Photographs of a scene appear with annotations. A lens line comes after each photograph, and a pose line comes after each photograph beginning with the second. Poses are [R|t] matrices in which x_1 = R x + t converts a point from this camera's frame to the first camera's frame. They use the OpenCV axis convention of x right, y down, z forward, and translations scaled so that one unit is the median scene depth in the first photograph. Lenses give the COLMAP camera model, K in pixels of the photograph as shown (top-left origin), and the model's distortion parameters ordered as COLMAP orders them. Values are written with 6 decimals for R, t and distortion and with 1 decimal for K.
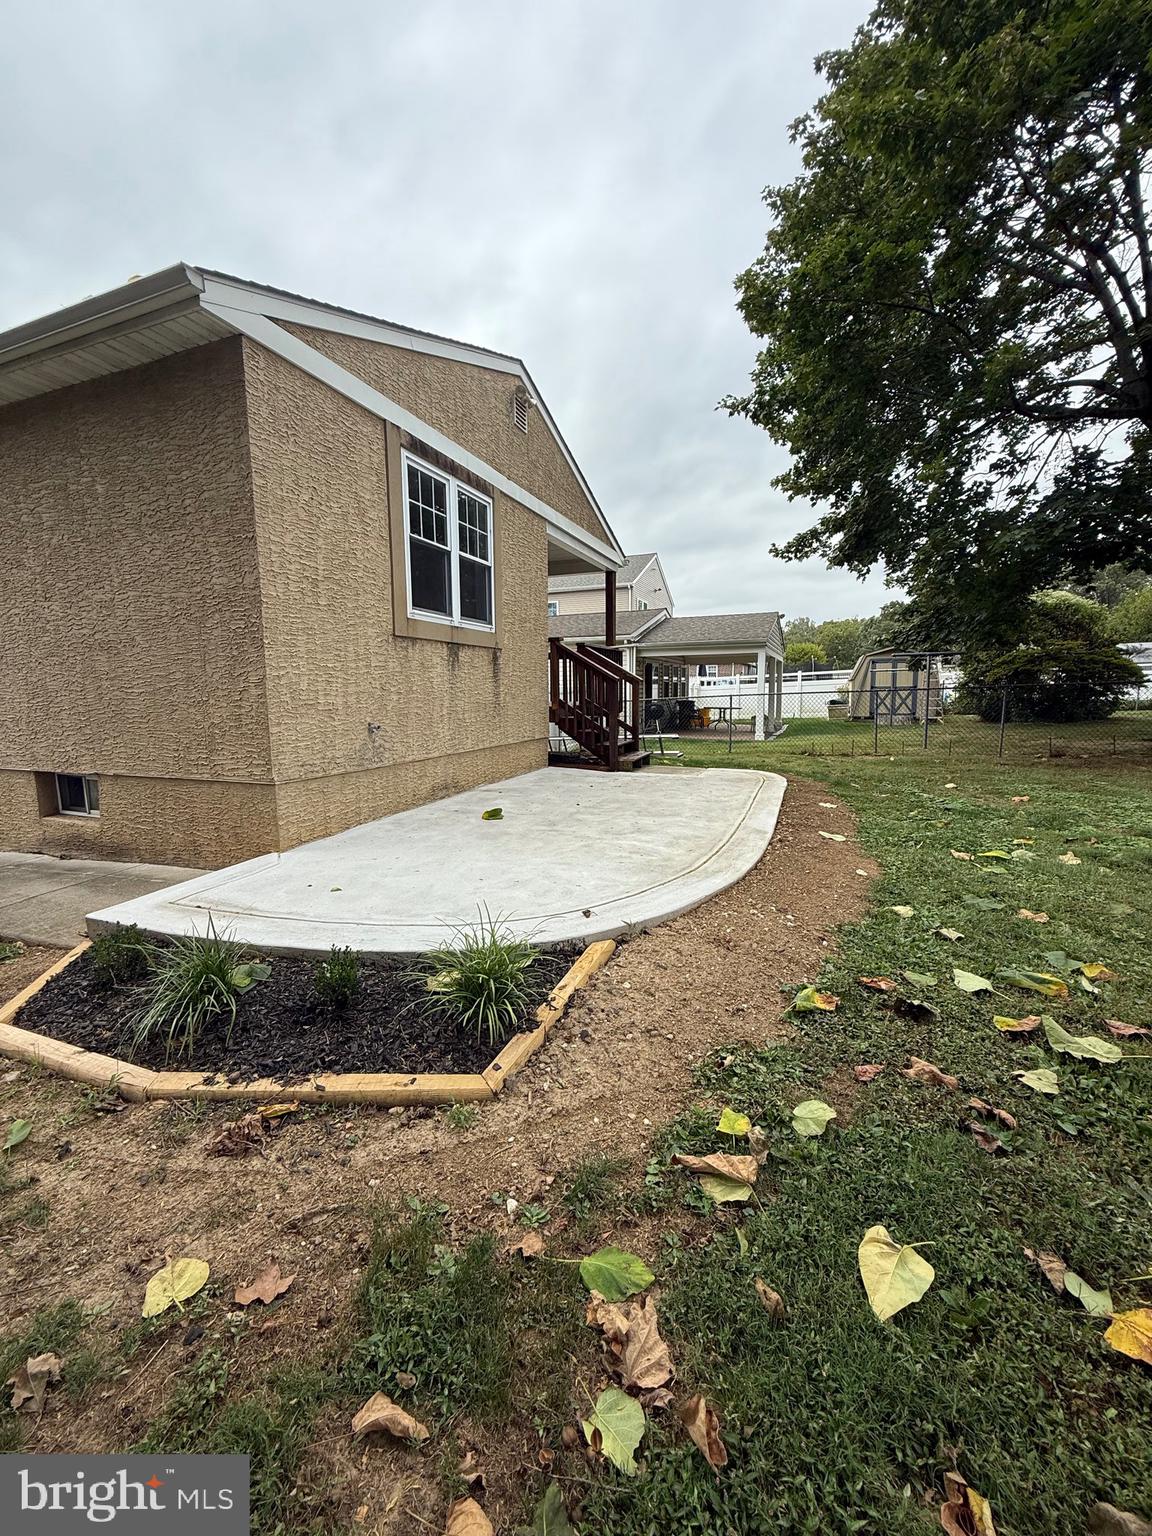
lens RADIAL K [[608.3, 0, 576.9], [0, 608.3, 766.0], [0, 0, 1]] dist [-0.000447, 0.000366]
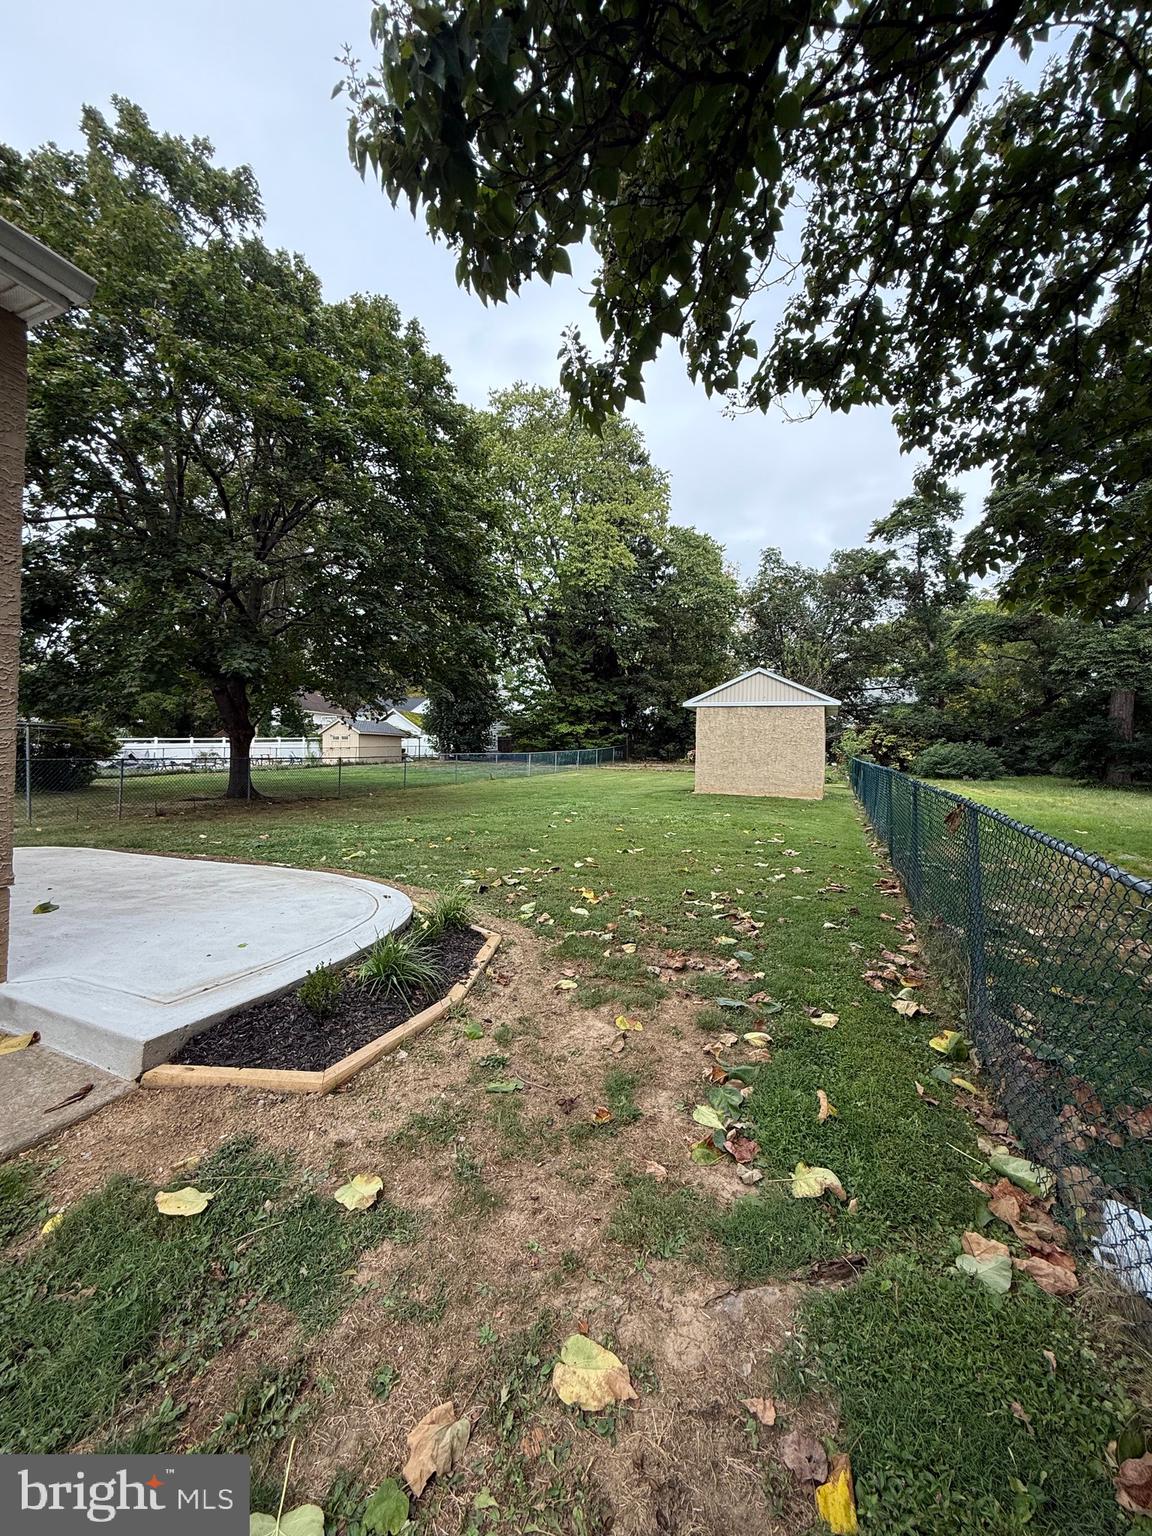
lens RADIAL K [[608.3, 0, 575.7], [0, 608.3, 768.1], [0, 0, 1]] dist [-0.000447, 0.000366]
pose [[0.039951, -0.006892, 0.999178, -2.360502], [0.110001, 0.993928, 0.002457, -0.082514], [-0.993128, 0.109812, 0.040467, 0.521380]]
